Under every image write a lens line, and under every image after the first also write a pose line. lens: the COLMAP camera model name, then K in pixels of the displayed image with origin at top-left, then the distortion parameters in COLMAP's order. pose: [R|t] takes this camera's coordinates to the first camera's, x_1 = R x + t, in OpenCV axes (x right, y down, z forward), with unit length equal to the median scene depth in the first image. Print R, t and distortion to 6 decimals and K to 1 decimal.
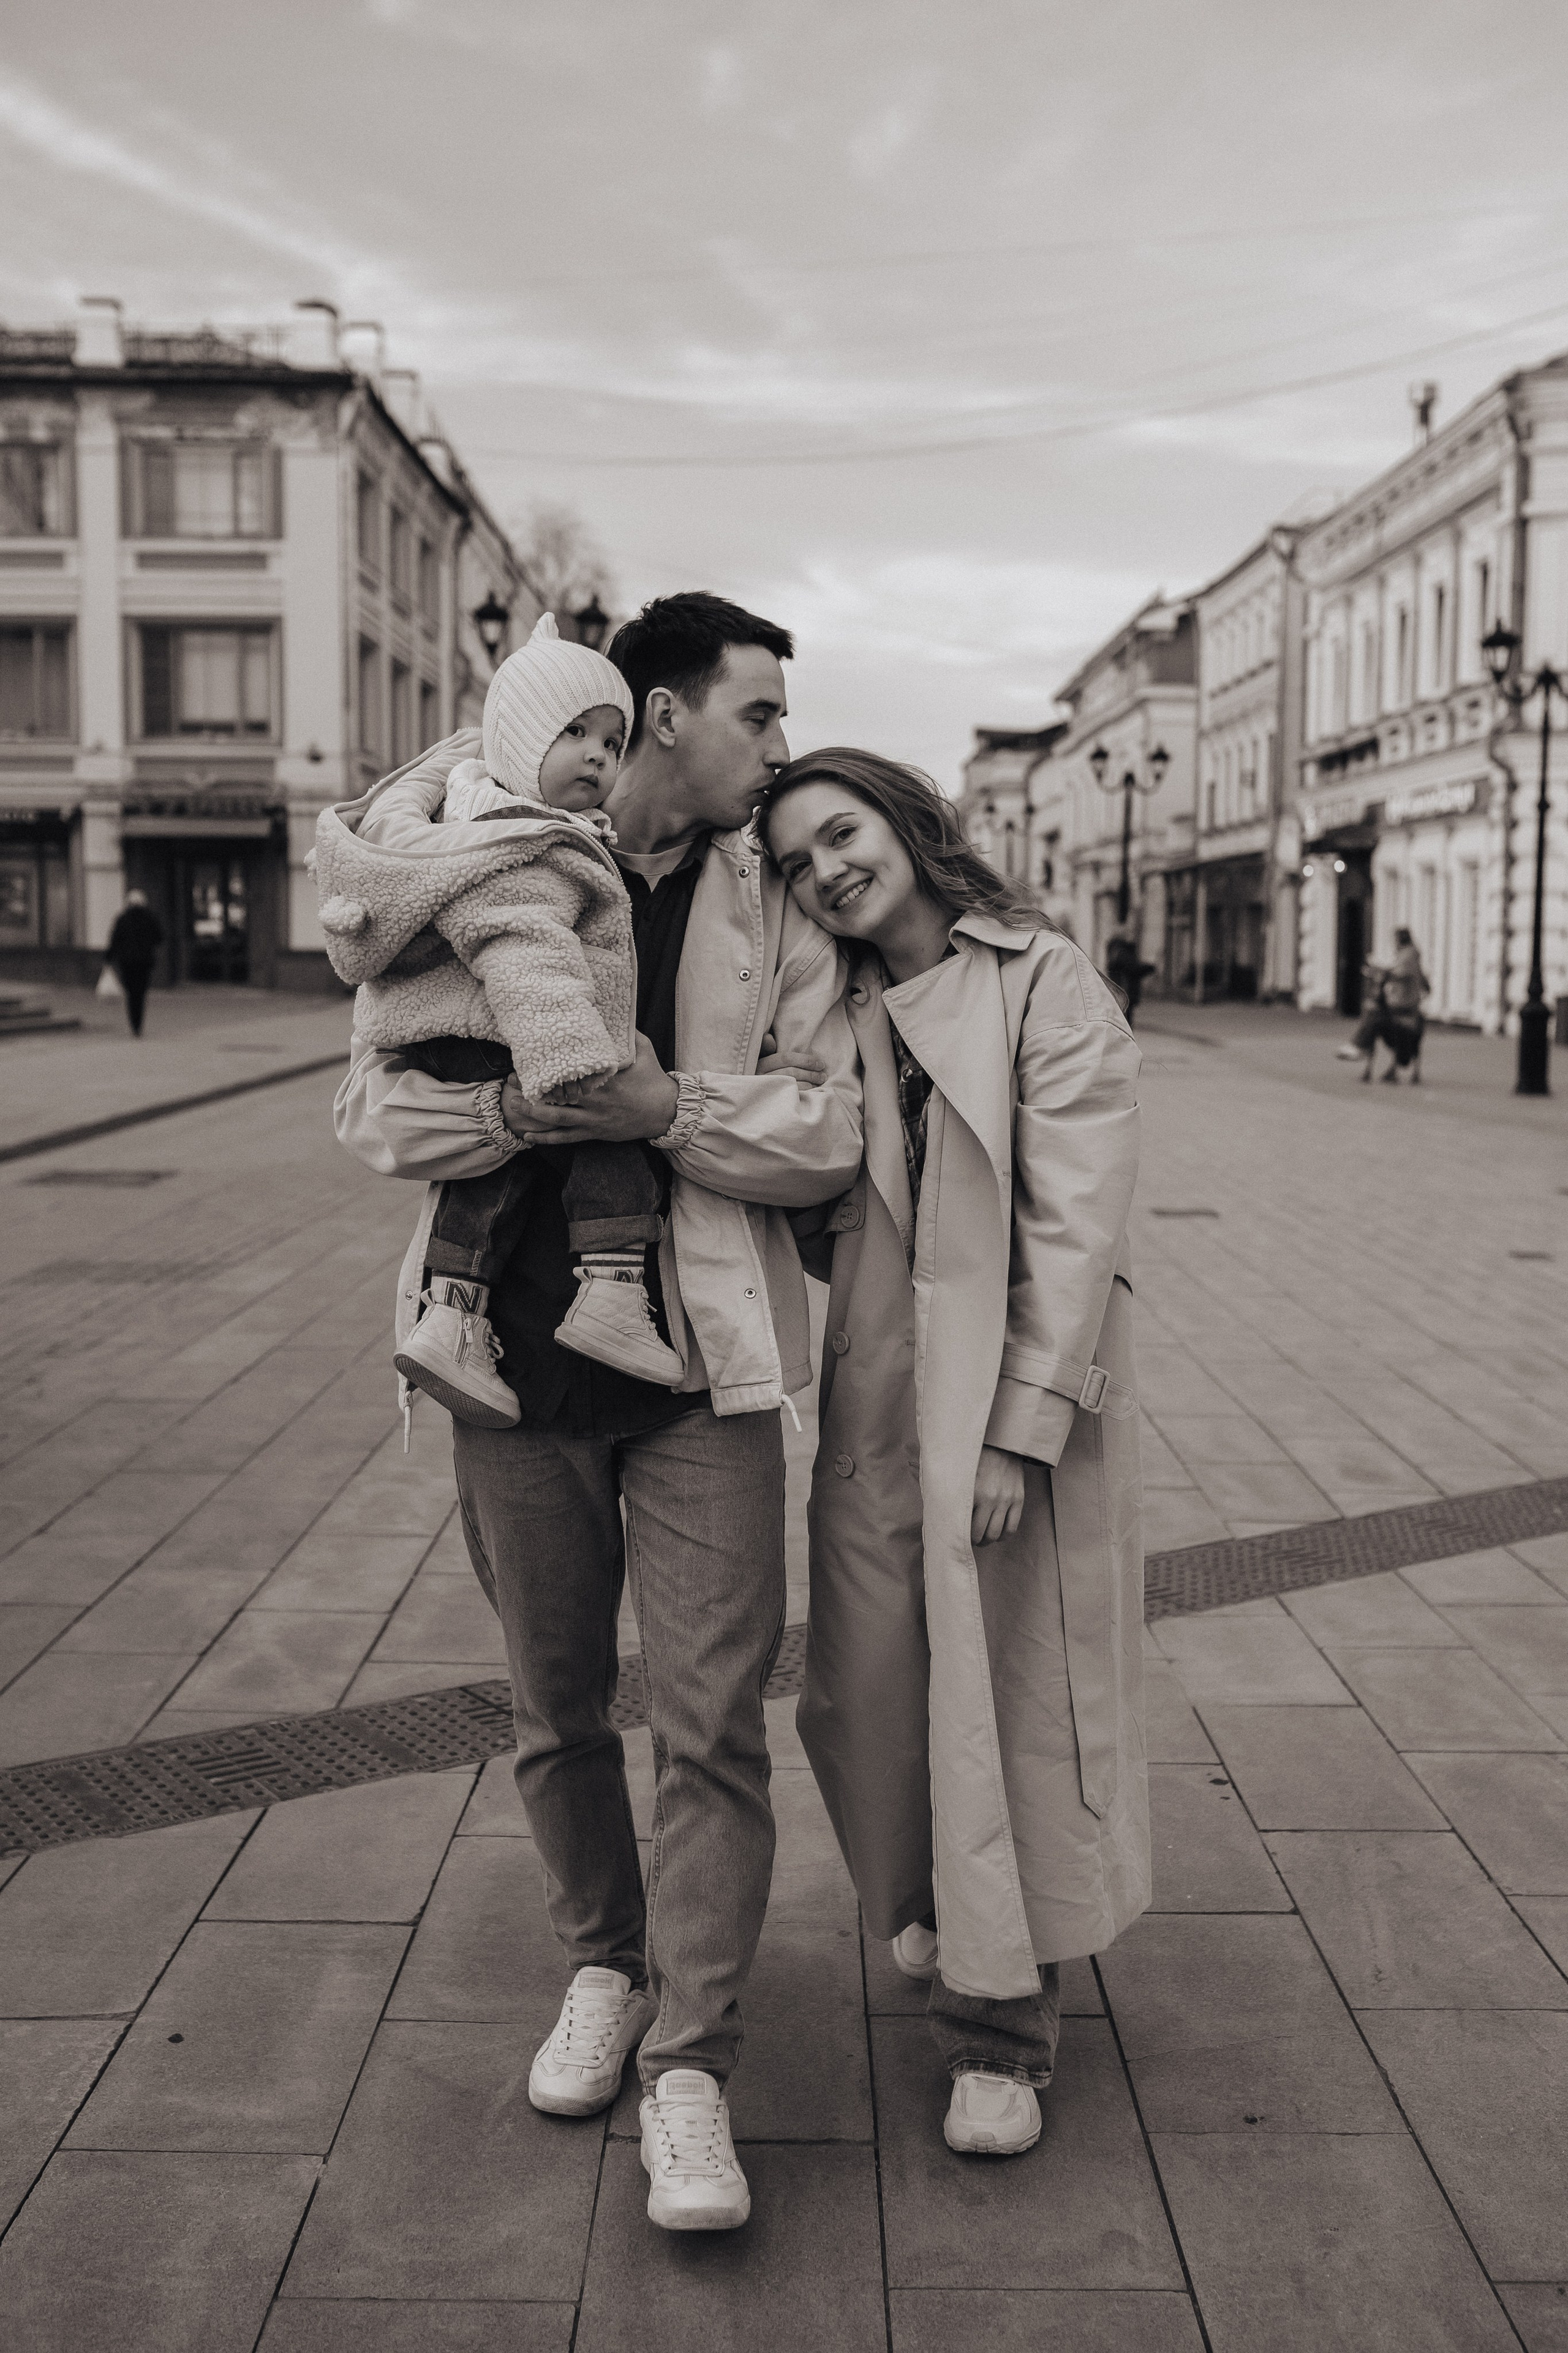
lens RADIAL K [[2312.5, 0, 776.8], [0, 2312.5, 1180.6], [0, 0, 1]] dist [-0.049528, 0.081821]
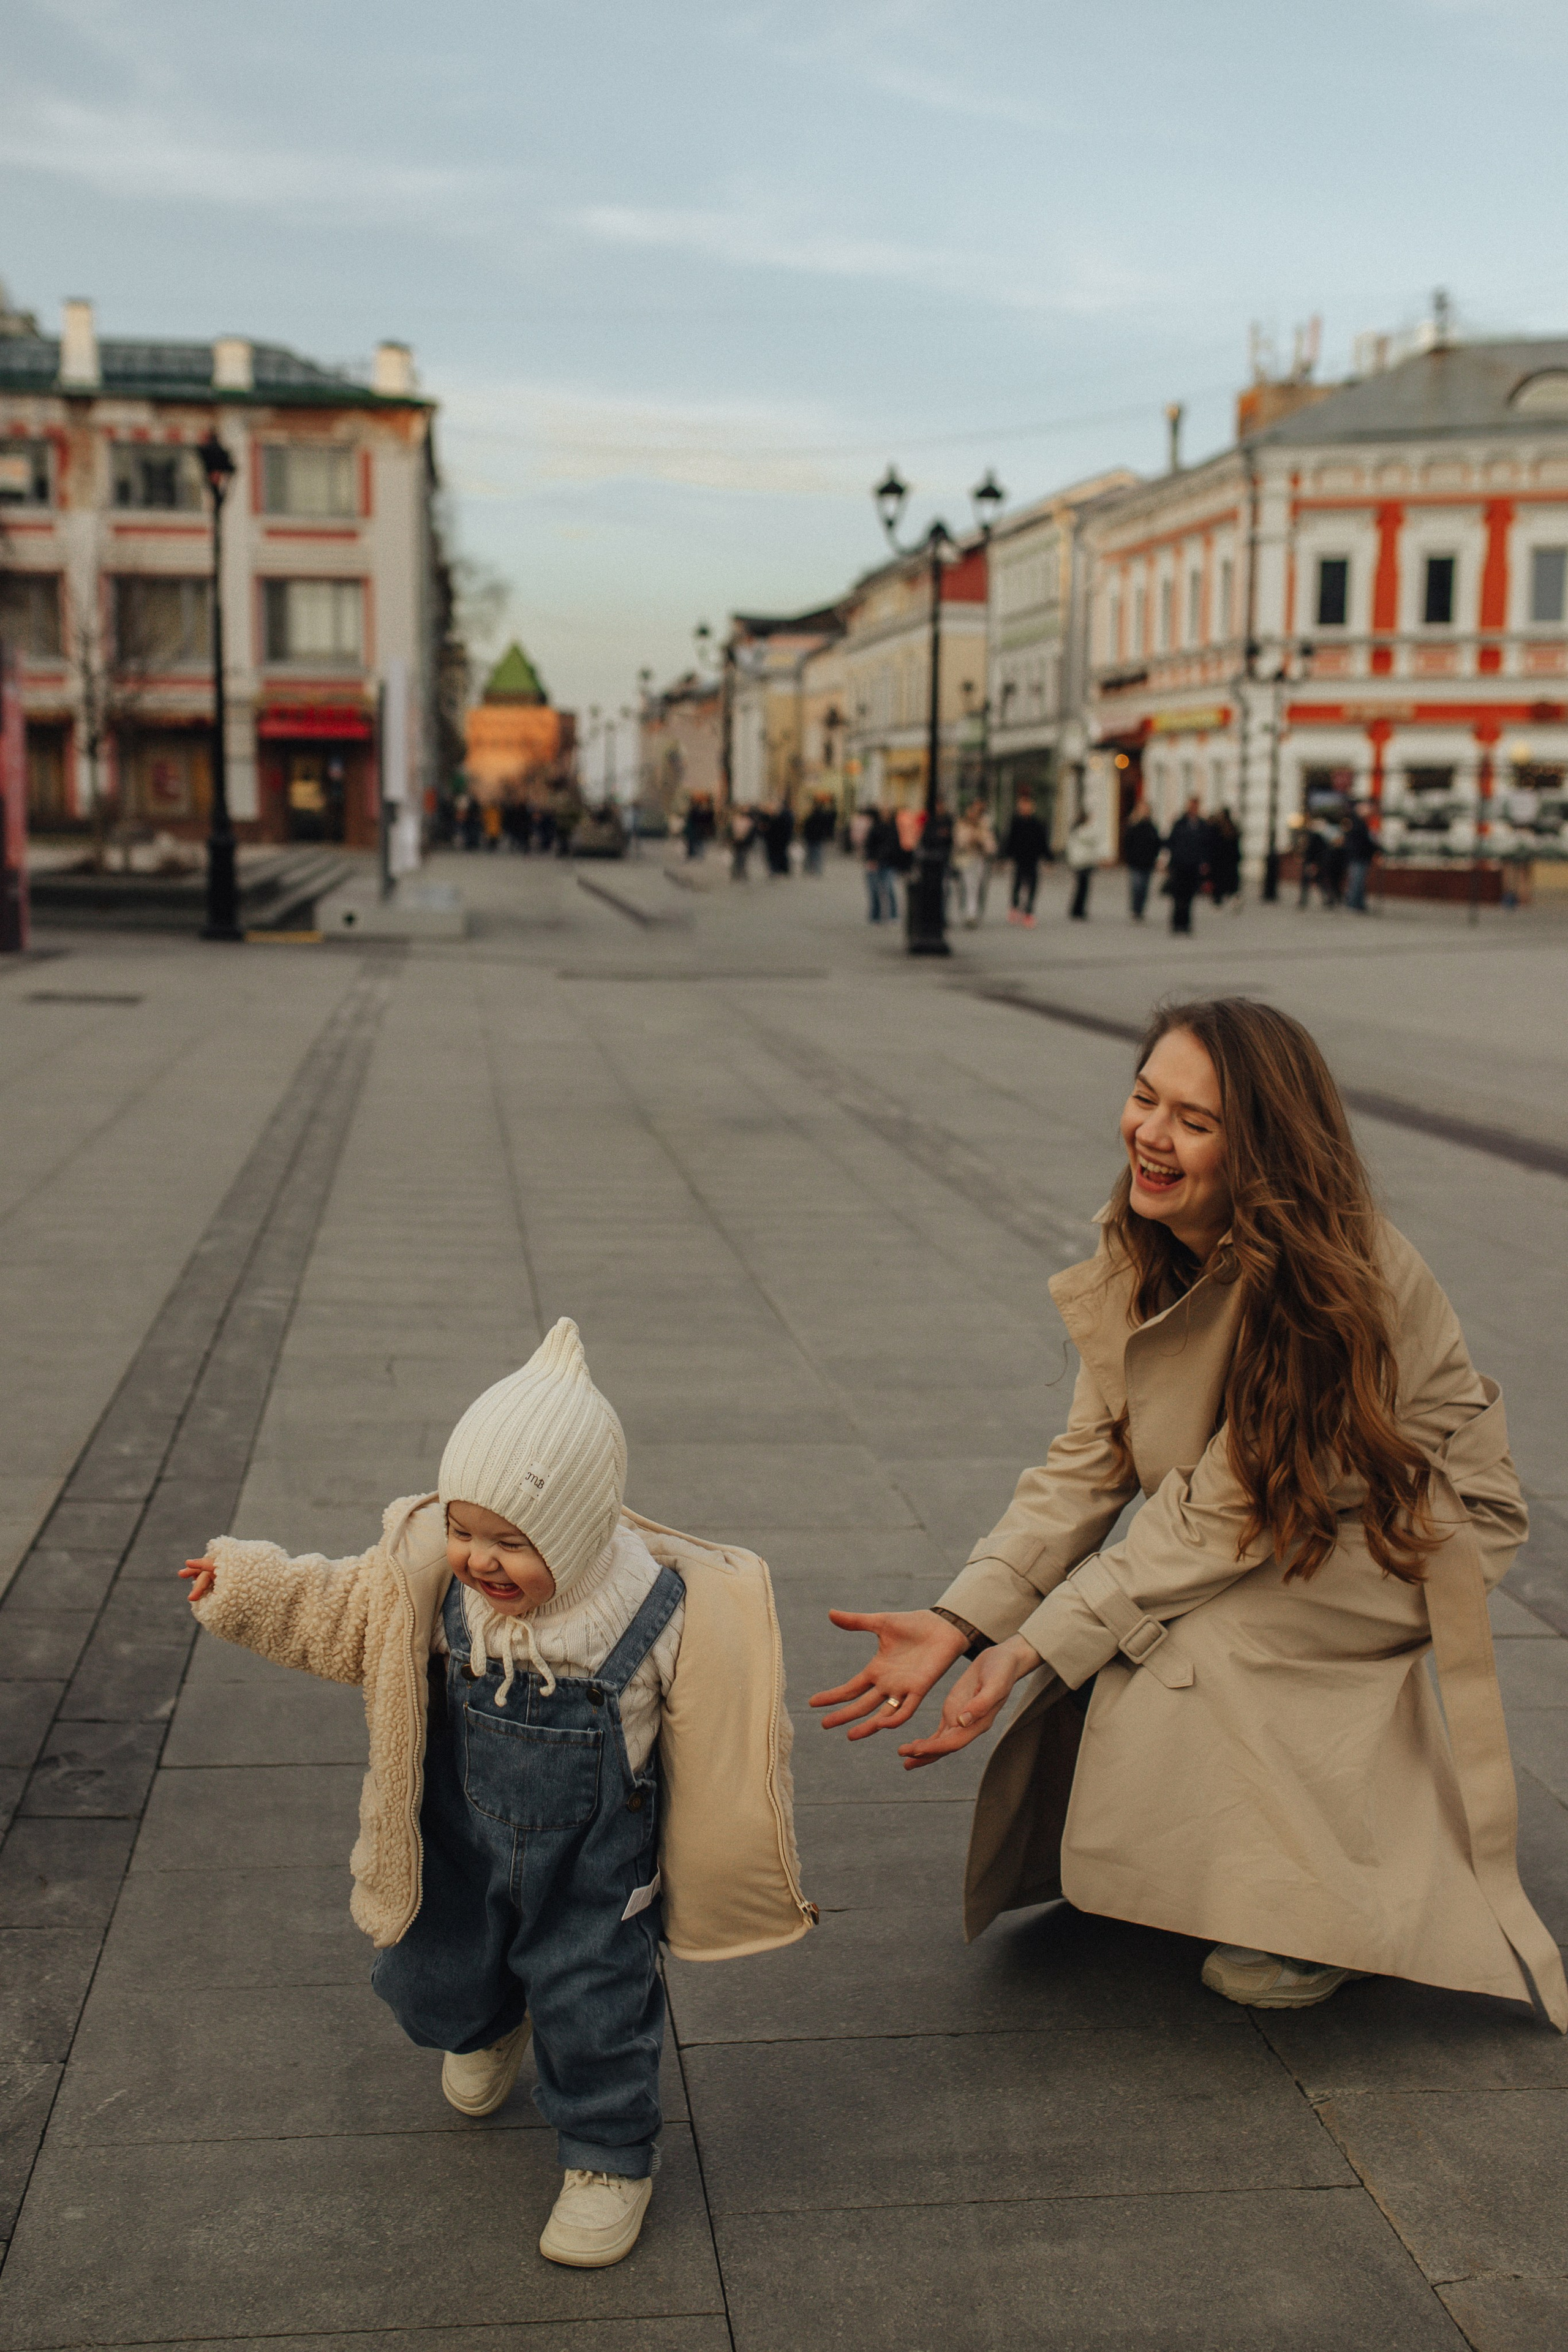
lens RADIAL K [[2471.9, 0, 699.4], [0, 2471.9, 1168.8], [0, 0, 1]] dist [0.003331, 0.021007]
pose [[0.993536, -0.015132, 0.112506, -0.189968], [0.010336, 0.999018, 0.043091, 0.046704], [-0.113048, -0.041650, 0.992716, -0.497318]]
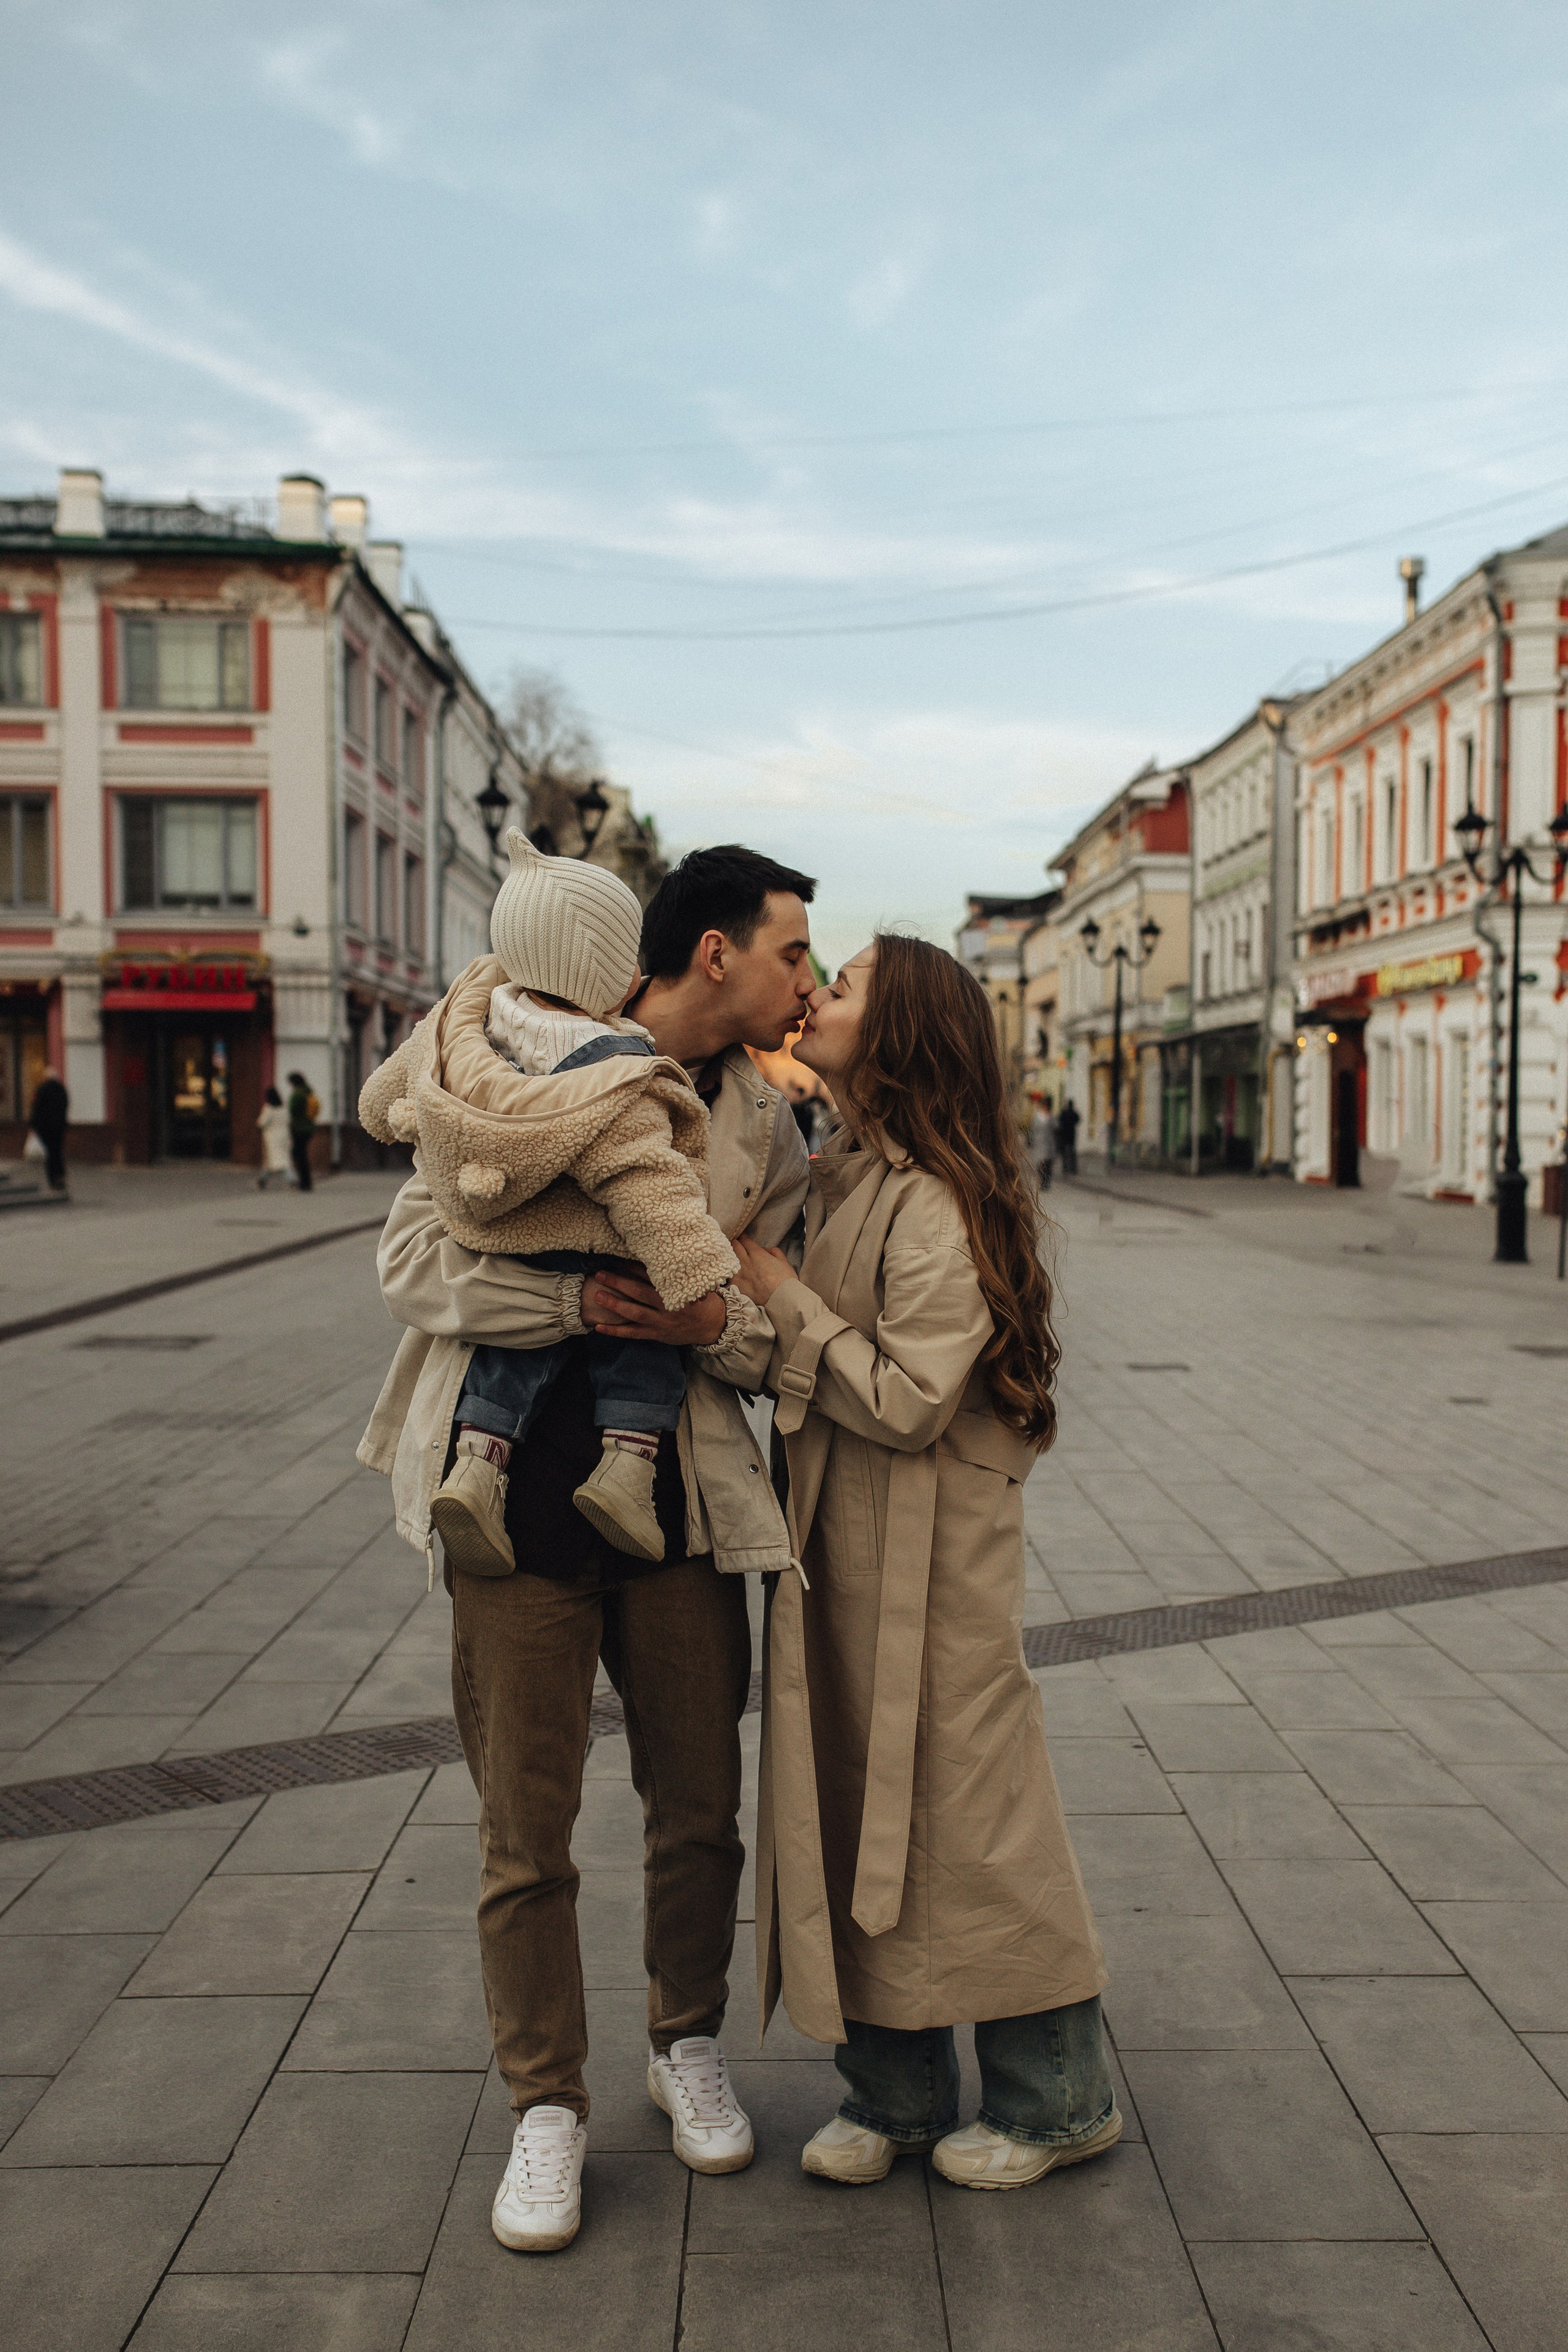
lens RADIAL K [[2427.3, 0, 832.6], [0, 2427.3, 1229.8], [0, 0, 1]] dist [-0.001360, 0.129073]
pose [[0.999588, -0.004351, 0.028361, -0.002423], [0.005904, 0.998474, -0.054899, 0.003208], [-0.028079, 0.055044, 0.998089, -0.039500]]
